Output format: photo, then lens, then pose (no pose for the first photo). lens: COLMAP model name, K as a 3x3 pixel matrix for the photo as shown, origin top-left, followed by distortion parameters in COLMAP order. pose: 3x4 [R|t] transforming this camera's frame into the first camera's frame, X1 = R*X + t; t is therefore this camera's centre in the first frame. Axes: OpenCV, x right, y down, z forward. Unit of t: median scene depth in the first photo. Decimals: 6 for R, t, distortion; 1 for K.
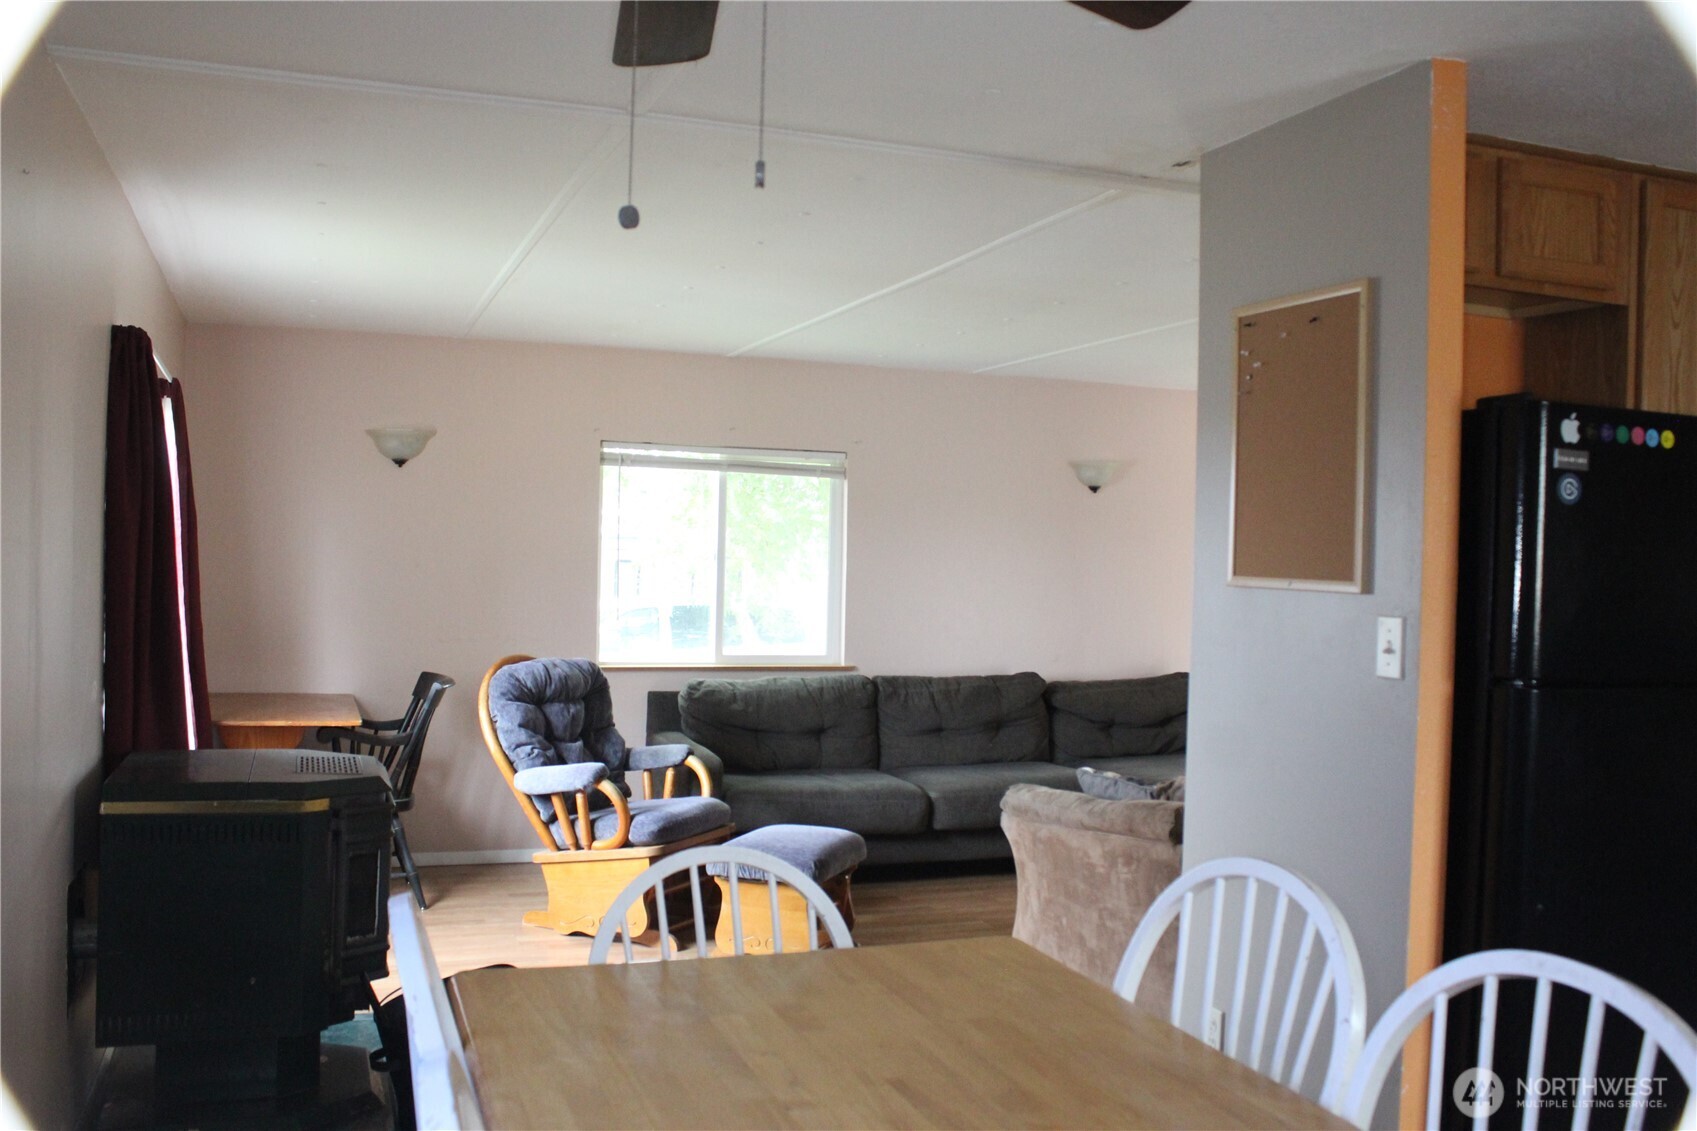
lens RADIAL K [[1479.9, 0, 852.6], [0, 1479.9, 563.5], [0, 0, 1]] dist [-0.145045, 0.144056]
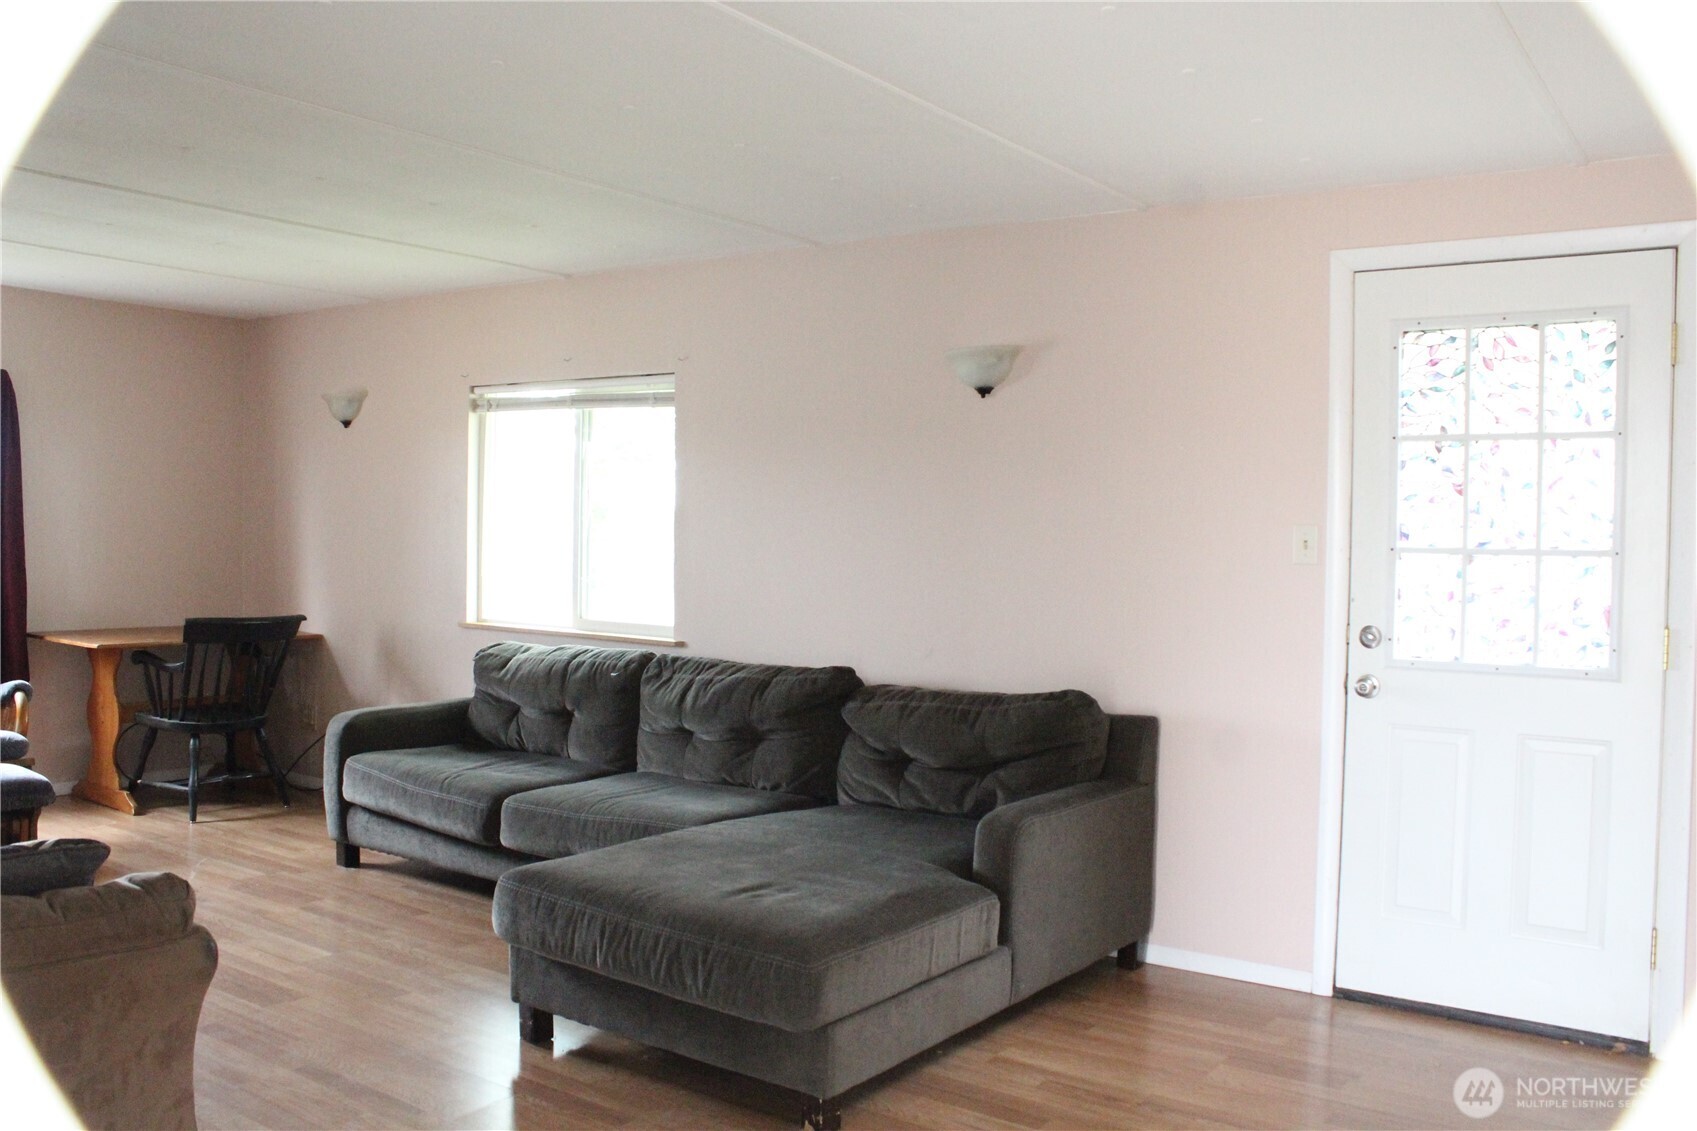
lens RADIAL K [[1479.9, 0, 844.6], [0, 1479.9, 561.6], [0, 0, 1]] dist [-0.145045, 0.144056]
pose [[0.565346, 0.010179, -0.824791, 0.822849], [-0.004953, 0.999948, 0.008946, 0.021856], [0.824839, -0.000973, 0.565367, 0.736569]]
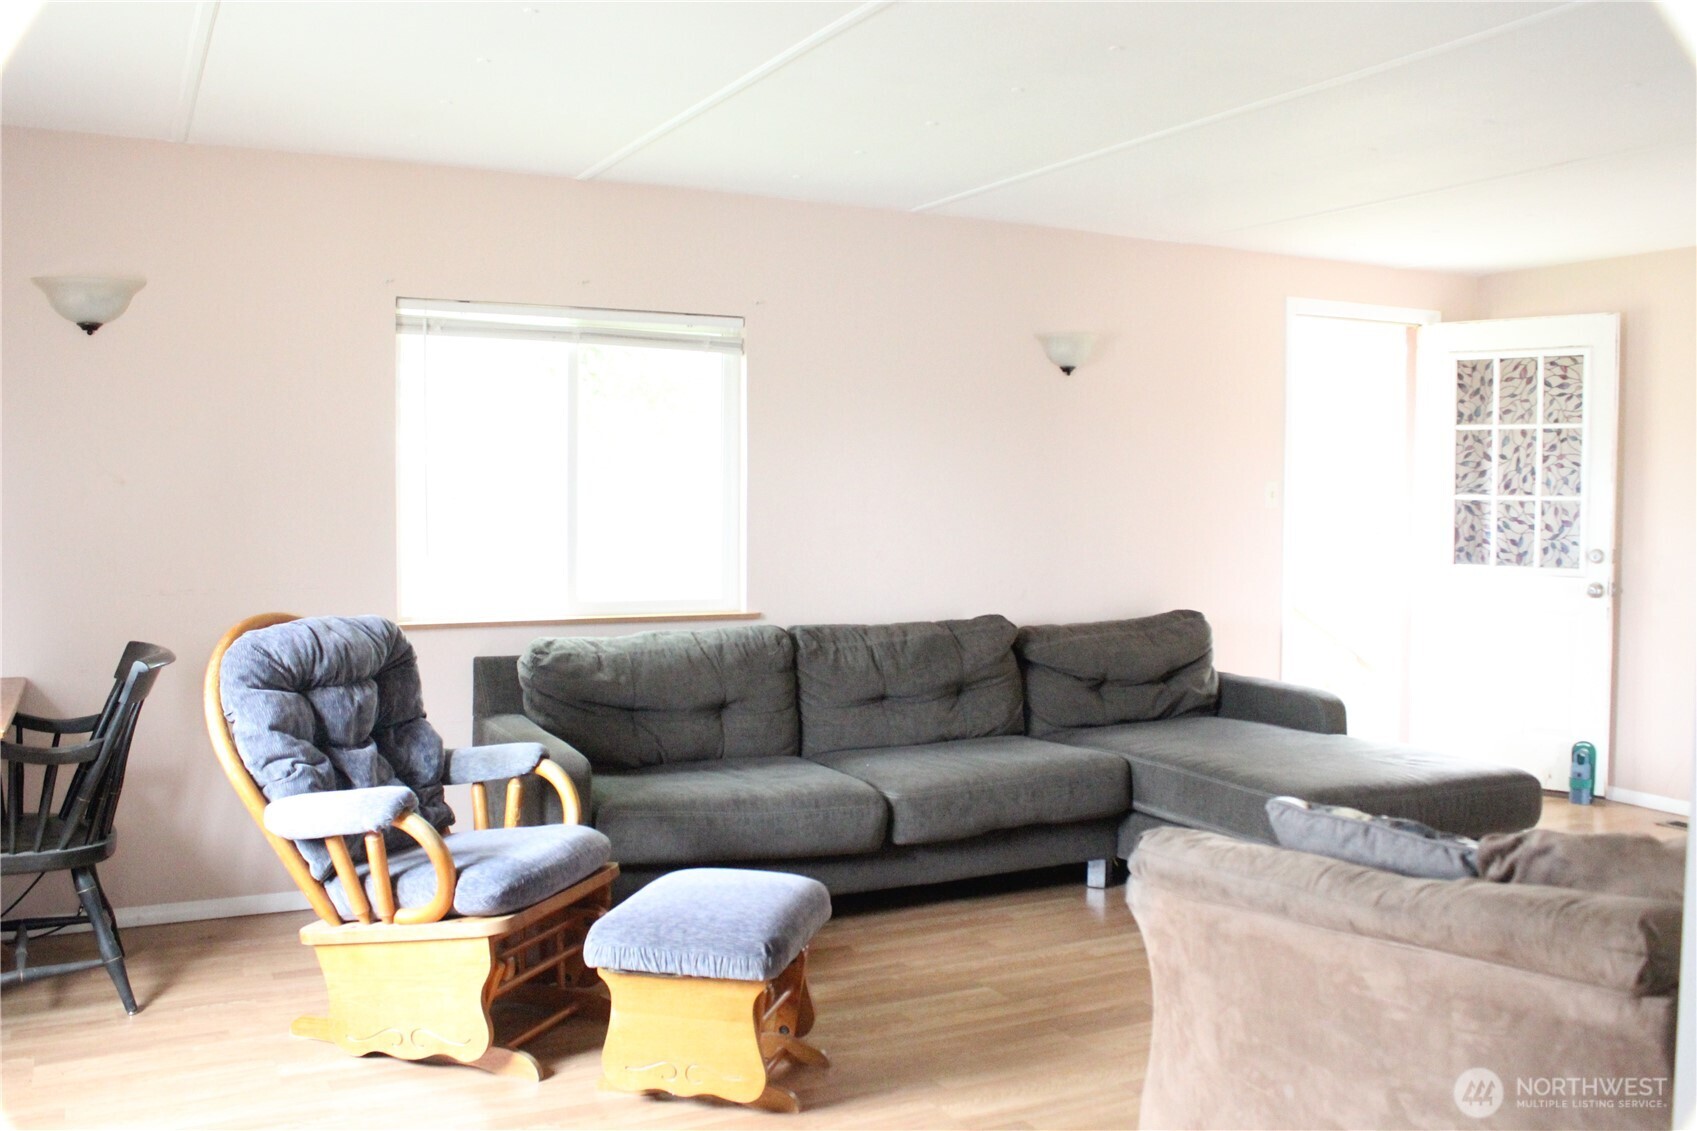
lens RADIAL K [[1479.9, 0, 837.2], [0, 1479.9, 560.5], [0, 0, 1]] dist [-0.145045, 0.144056]
pose [[0.993501, -0.021688, 0.111740, -0.049299], [0.016880, 0.998898, 0.043792, 0.014685], [-0.112566, -0.041621, 0.992772, 0.325180]]
